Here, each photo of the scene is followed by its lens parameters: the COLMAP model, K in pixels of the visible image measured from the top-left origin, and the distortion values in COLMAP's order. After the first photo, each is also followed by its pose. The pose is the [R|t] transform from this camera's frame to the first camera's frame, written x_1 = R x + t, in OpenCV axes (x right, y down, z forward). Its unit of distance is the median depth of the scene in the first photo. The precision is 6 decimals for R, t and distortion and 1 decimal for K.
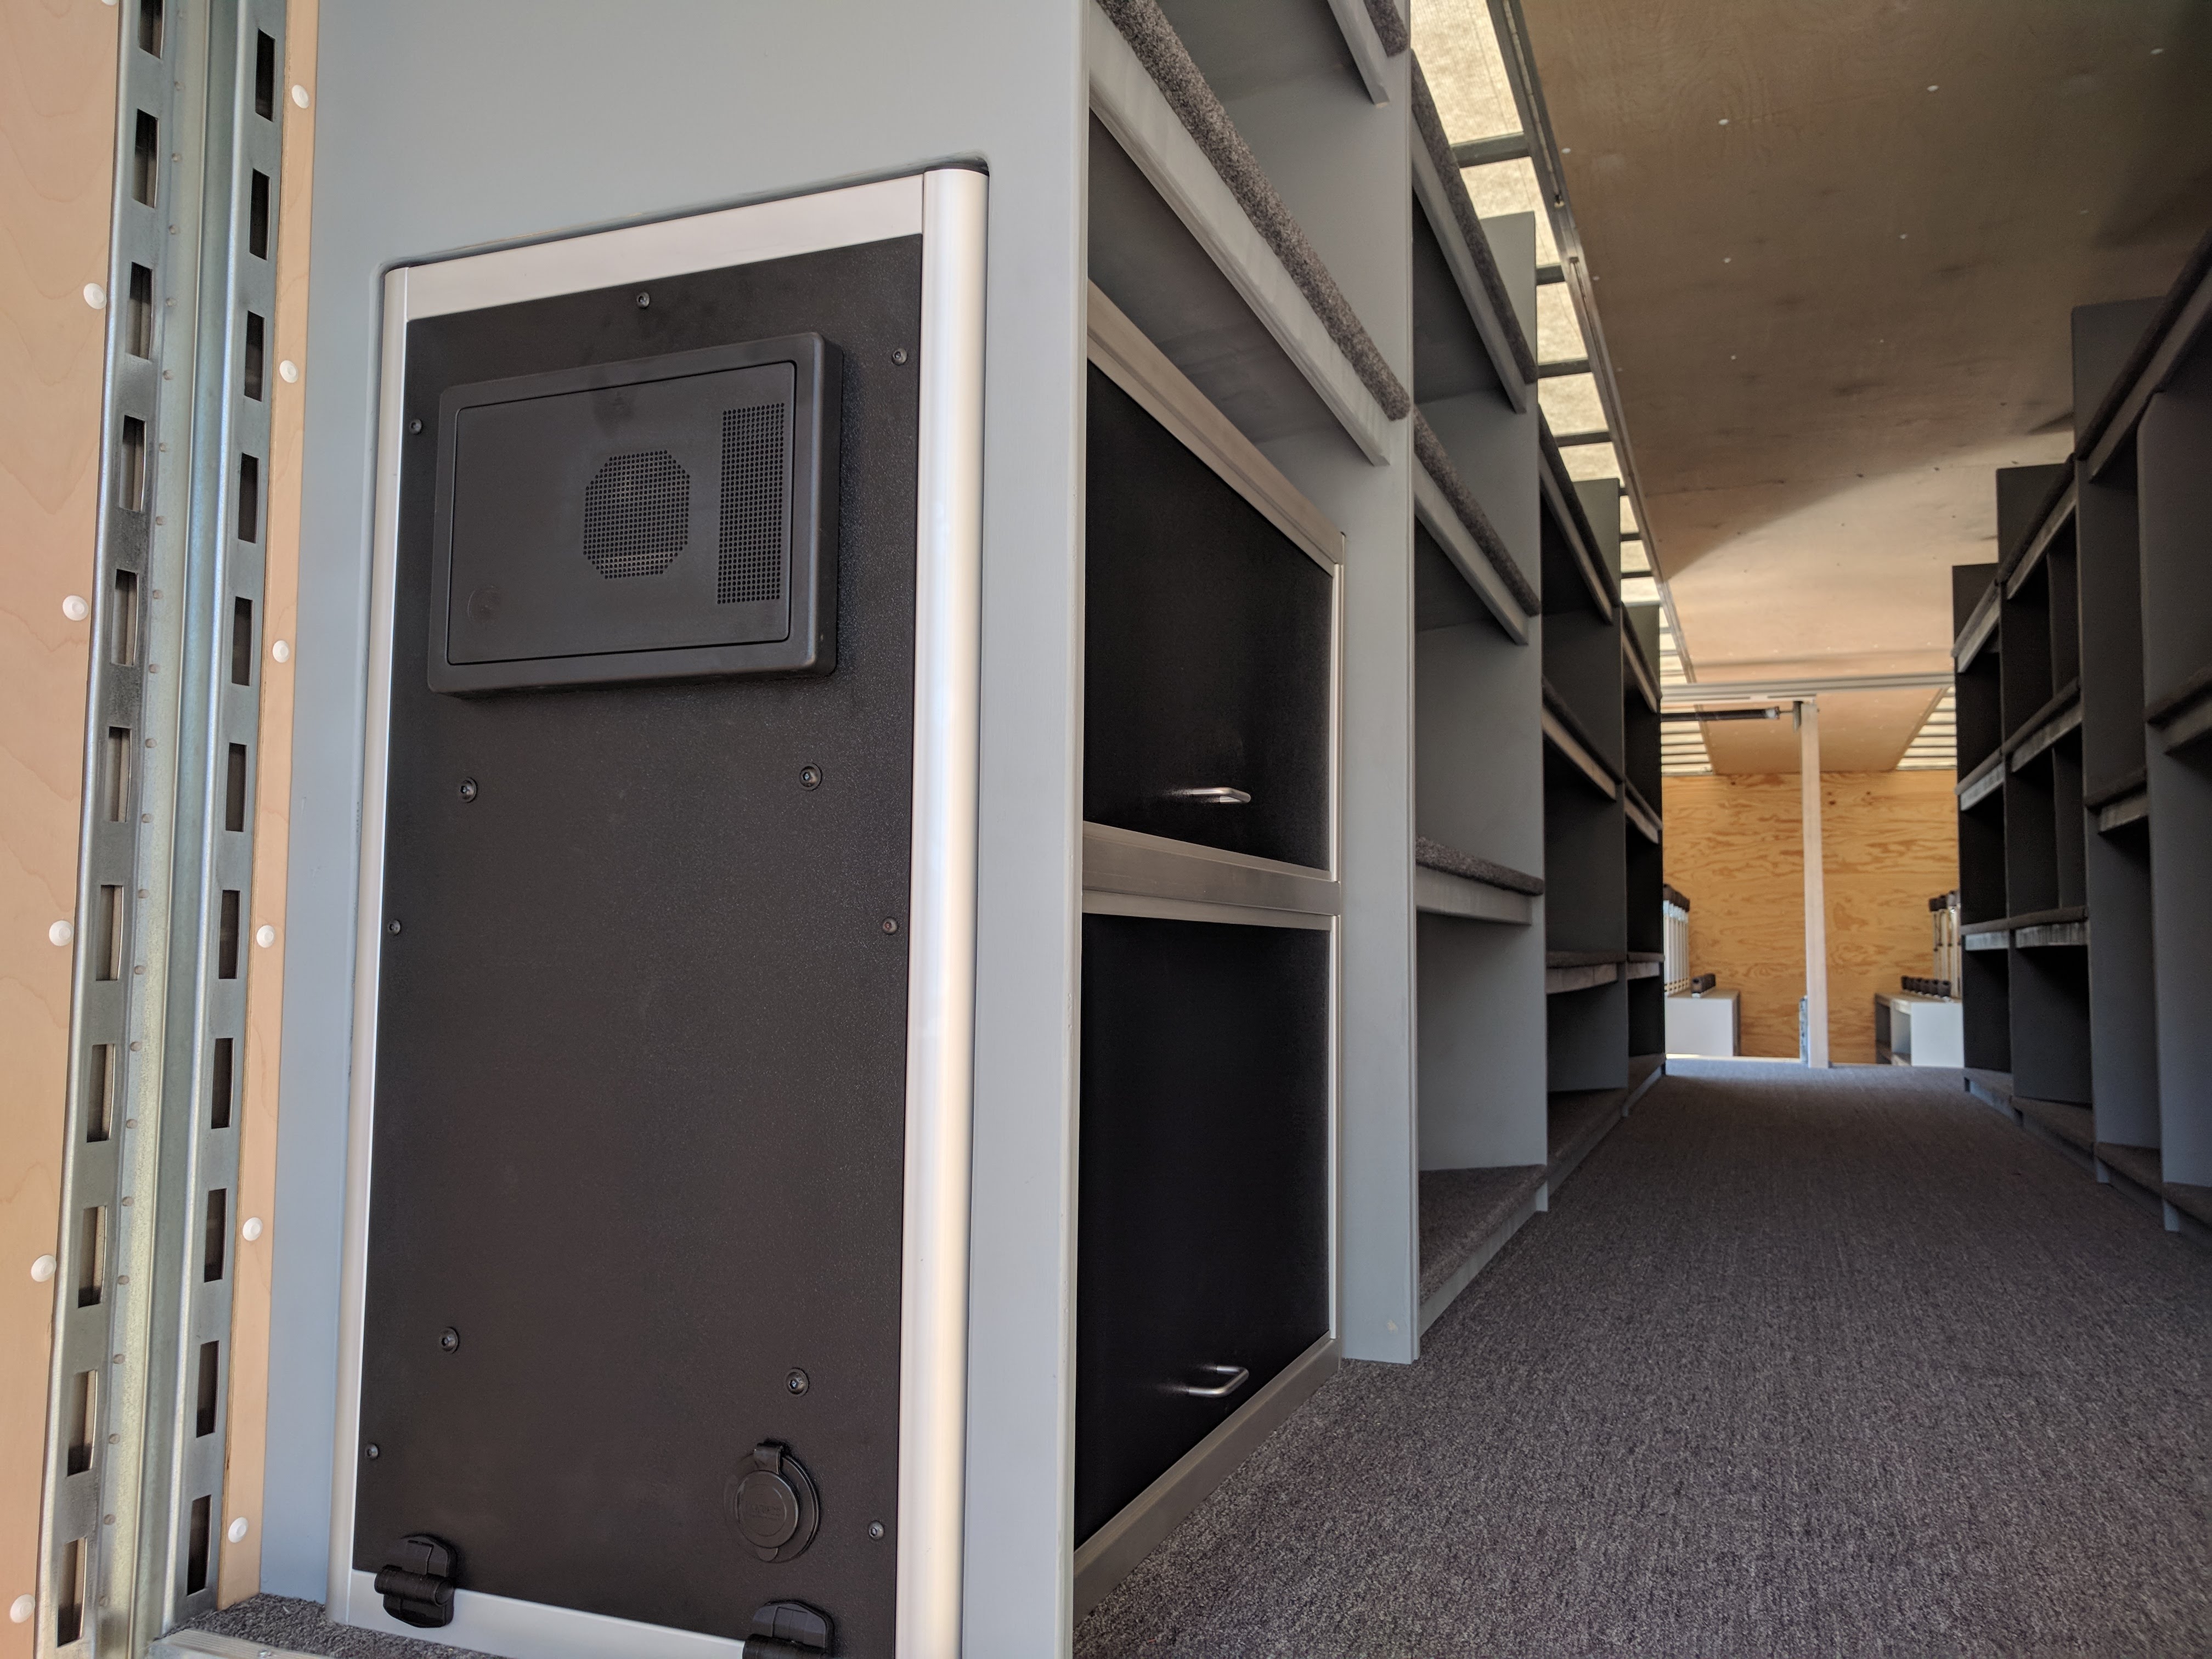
lens RADIAL K [[1649.7, 0, 1111.9], [0, 1649.7, 838.9], [0, 0, 1]] dist [0.006963, 0.000240]
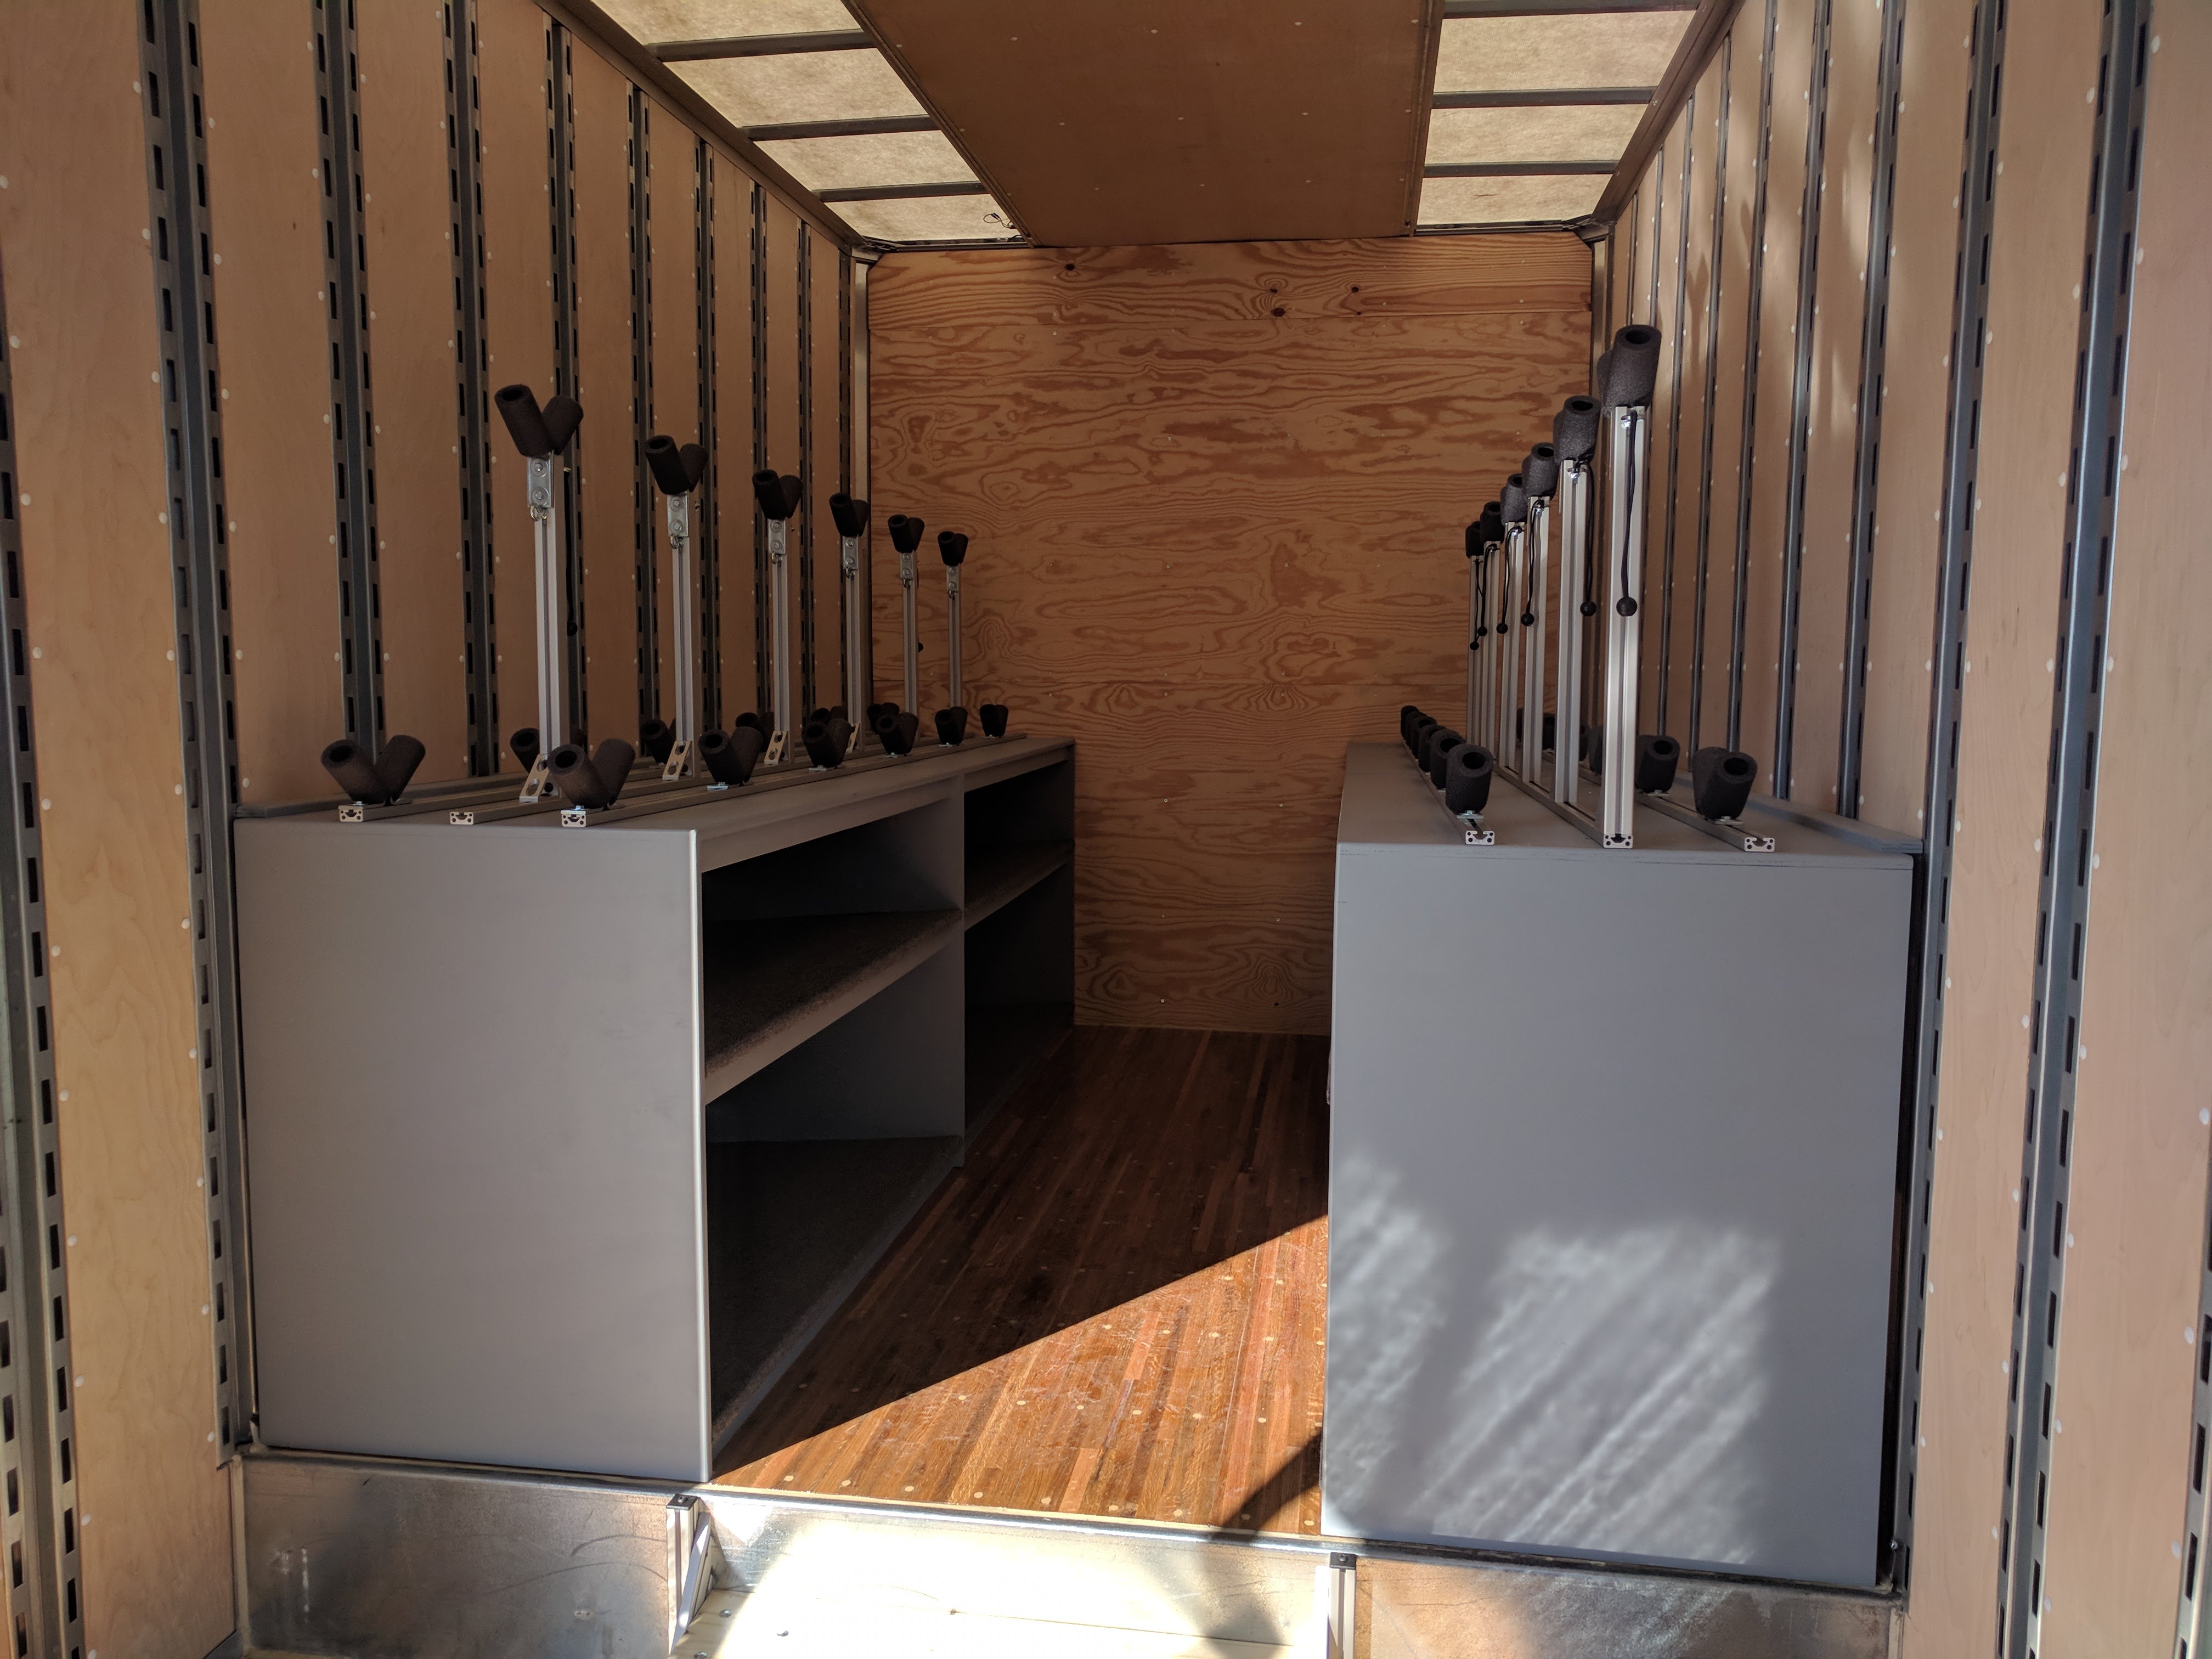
lens RADIAL K [[1588.8, 0, 1106.0], [0, 1588.8, 829.5], [0, 0, 1]] dist [0.006529, -0.001089]
pose [[0.976622, -0.027442, 0.213205, 0.301896], [-0.009258, 0.985528, 0.169258, 0.043057], [-0.214764, -0.167275, 0.962234, 0.588941]]
